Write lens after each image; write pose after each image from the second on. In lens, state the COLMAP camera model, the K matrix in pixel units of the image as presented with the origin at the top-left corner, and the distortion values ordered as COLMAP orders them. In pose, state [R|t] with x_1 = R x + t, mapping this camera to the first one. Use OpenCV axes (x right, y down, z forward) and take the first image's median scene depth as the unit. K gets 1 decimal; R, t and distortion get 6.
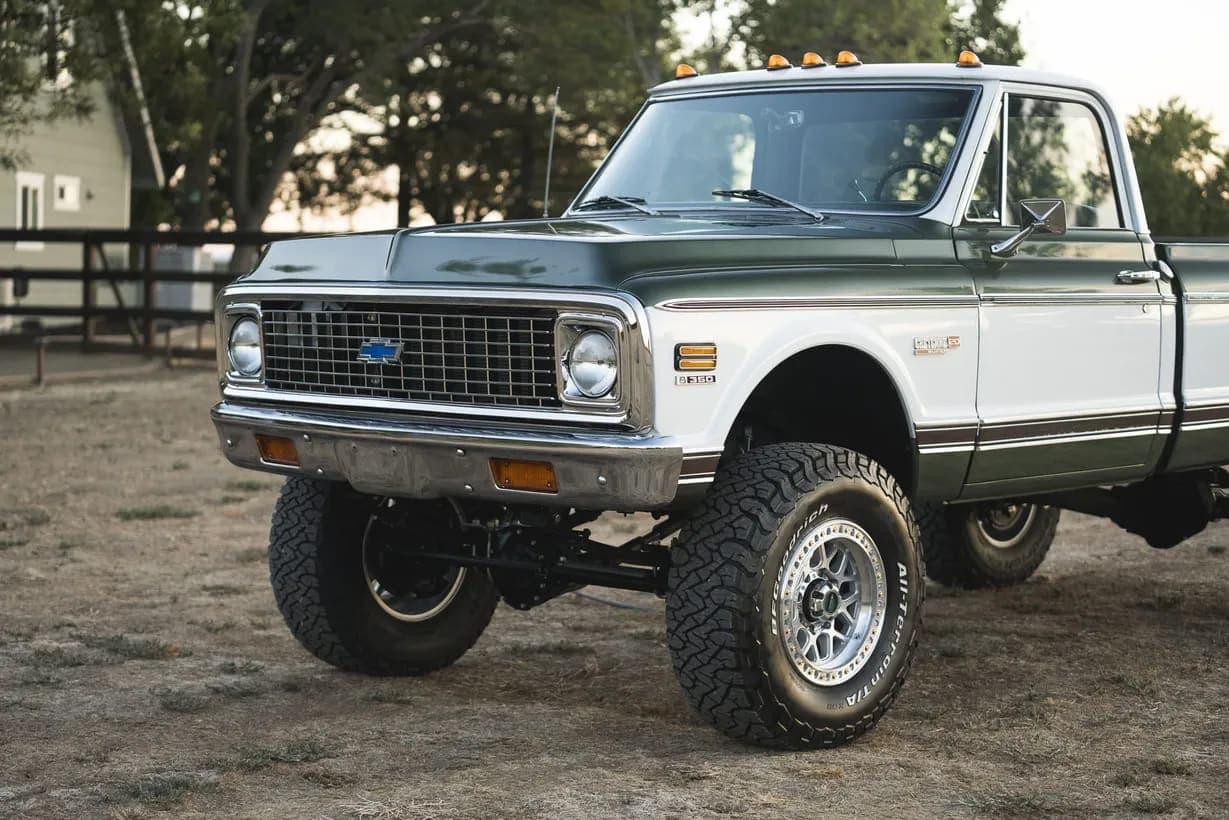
lens RADIAL K [[2528.8, 0, 614.2], [0, 2528.8, 404.2], [0, 0, 1]] dist [-0.315082, 0.000000]
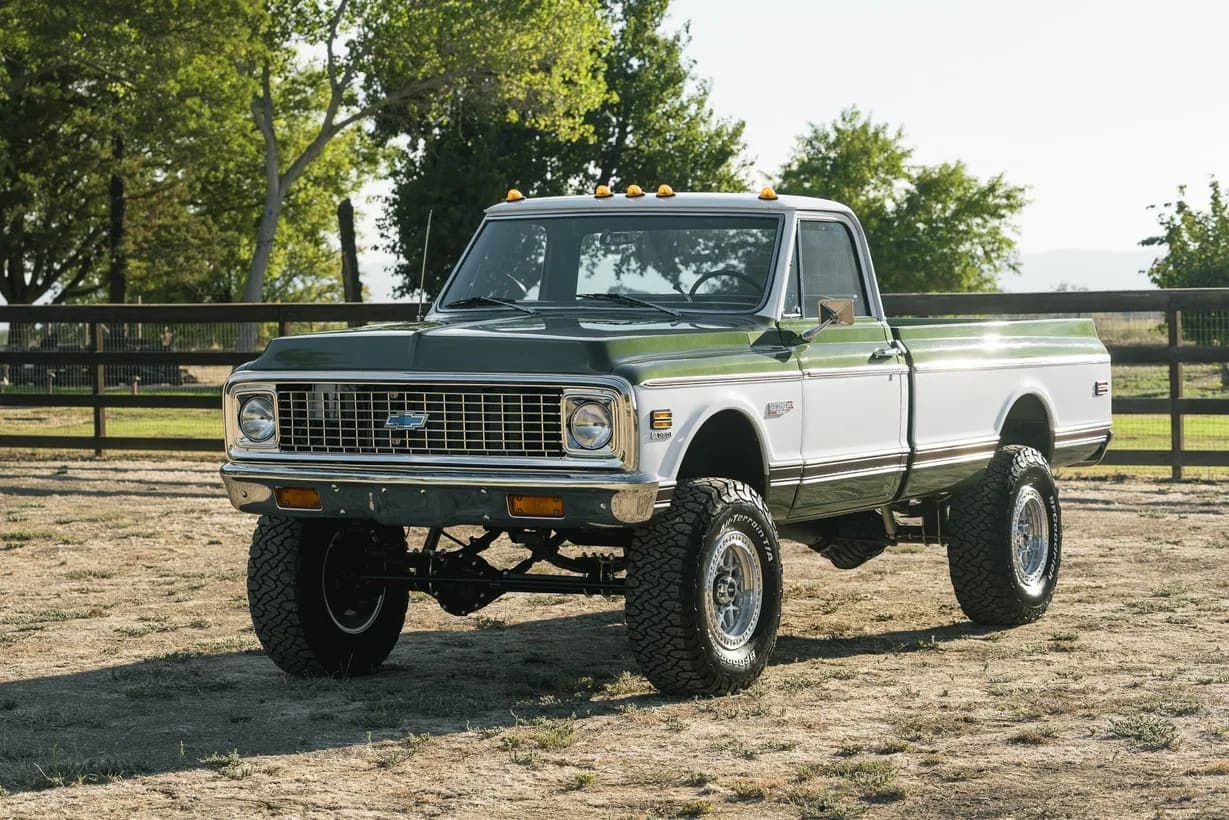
lens RADIAL K [[3135.7, 0, 613.5], [0, 3135.7, 411.3], [0, 0, 1]] dist [0.239503, 0.000000]
pose [[0.961572, -0.020636, 0.273777, -0.442141], [0.026908, 0.999454, -0.019173, 0.009351], [-0.273232, 0.025803, 0.961602, -0.653790]]
